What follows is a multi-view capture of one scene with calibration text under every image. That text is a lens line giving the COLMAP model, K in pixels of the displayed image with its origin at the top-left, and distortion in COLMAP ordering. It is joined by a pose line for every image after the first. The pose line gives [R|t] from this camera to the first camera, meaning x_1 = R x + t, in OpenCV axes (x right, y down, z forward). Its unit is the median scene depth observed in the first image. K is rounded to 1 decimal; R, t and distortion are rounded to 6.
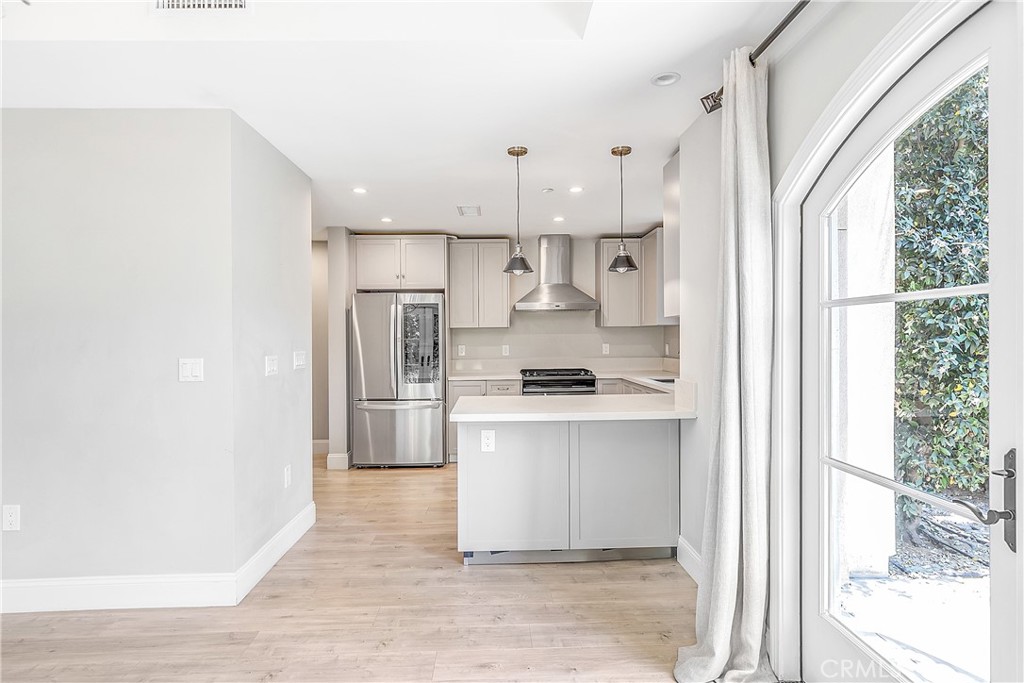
lens RADIAL K [[529.2, 0, 512.2], [0, 529.2, 341.8], [0, 0, 1]] dist [0.001119, 0.000323]
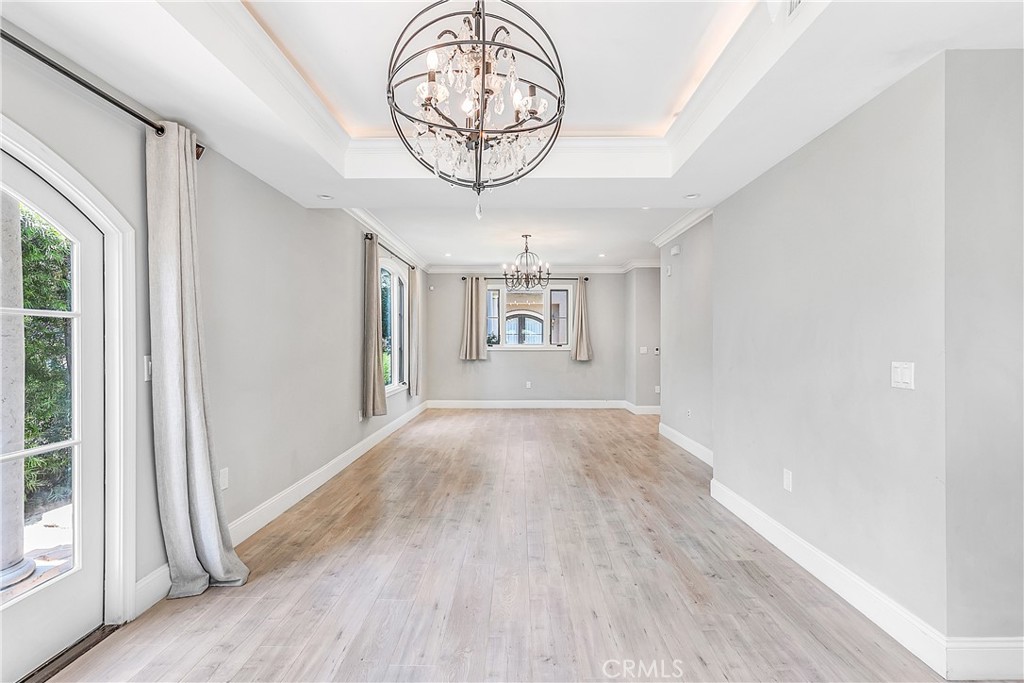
lens RADIAL K [[459.6, 0, 513.4], [0, 459.6, 344.5], [0, 0, 1]] dist [-0.002494, -0.000378]
pose [[-0.039208, 0.008540, -0.999195, 0.187615], [-0.002086, 0.999961, 0.008629, -0.003075], [0.999229, 0.002423, -0.039188, 0.405477]]
